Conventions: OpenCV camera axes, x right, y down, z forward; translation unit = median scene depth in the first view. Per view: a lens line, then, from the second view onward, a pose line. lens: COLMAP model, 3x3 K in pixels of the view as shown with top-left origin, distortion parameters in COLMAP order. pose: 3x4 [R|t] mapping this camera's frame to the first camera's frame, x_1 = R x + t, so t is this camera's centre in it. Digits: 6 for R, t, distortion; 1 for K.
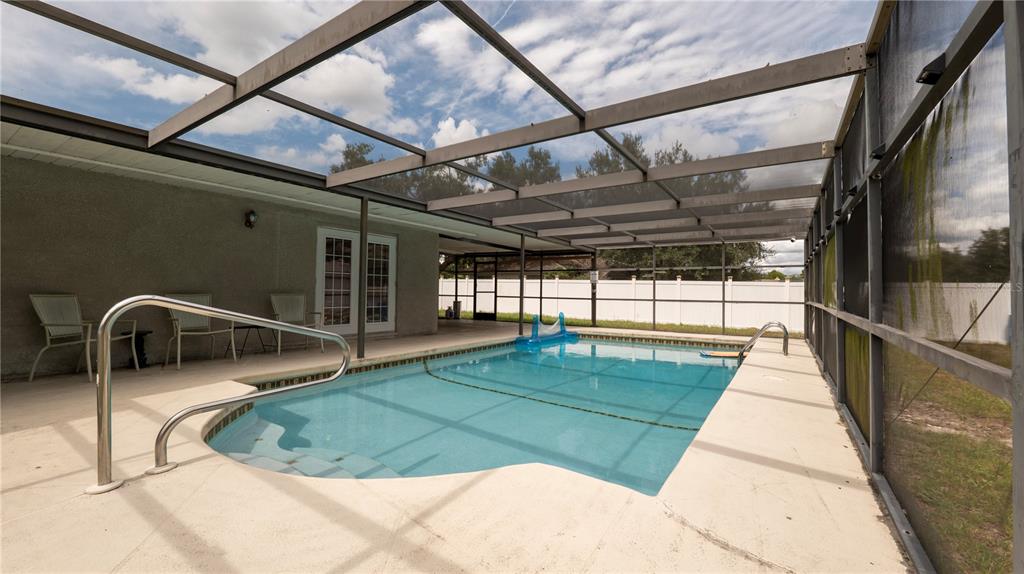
lens RADIAL K [[415.7, 0, 510.8], [0, 415.7, 287.0], [0, 0, 1]] dist [-0.010605, 0.000209]
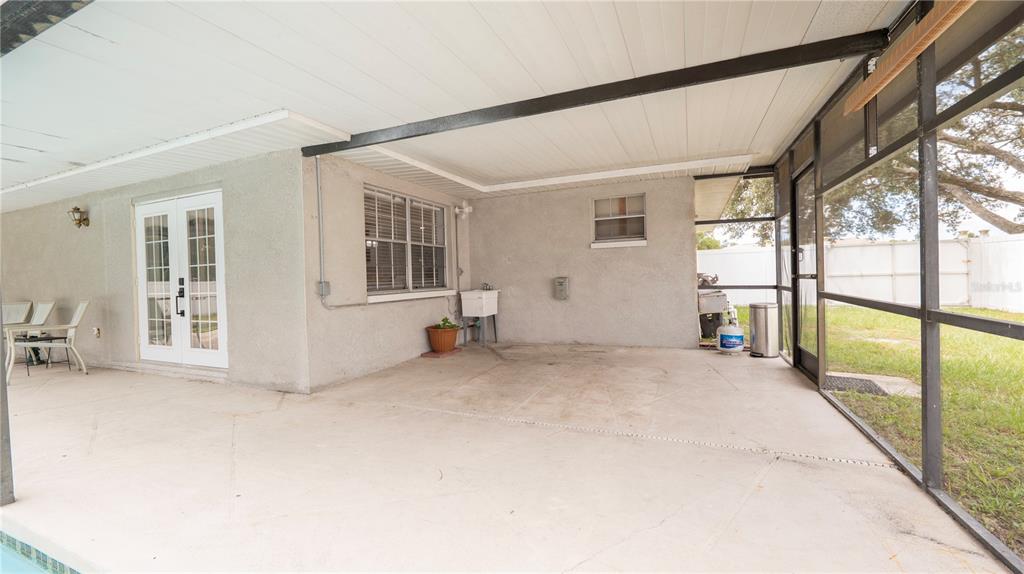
lens RADIAL K [[415.7, 0, 510.5], [0, 415.7, 285.0], [0, 0, 1]] dist [-0.010605, 0.000209]
pose [[0.184956, 0.005687, -0.982730, 0.296113], [0.045576, 0.998858, 0.014358, 0.008274], [0.981689, -0.047444, 0.184486, 1.277827]]
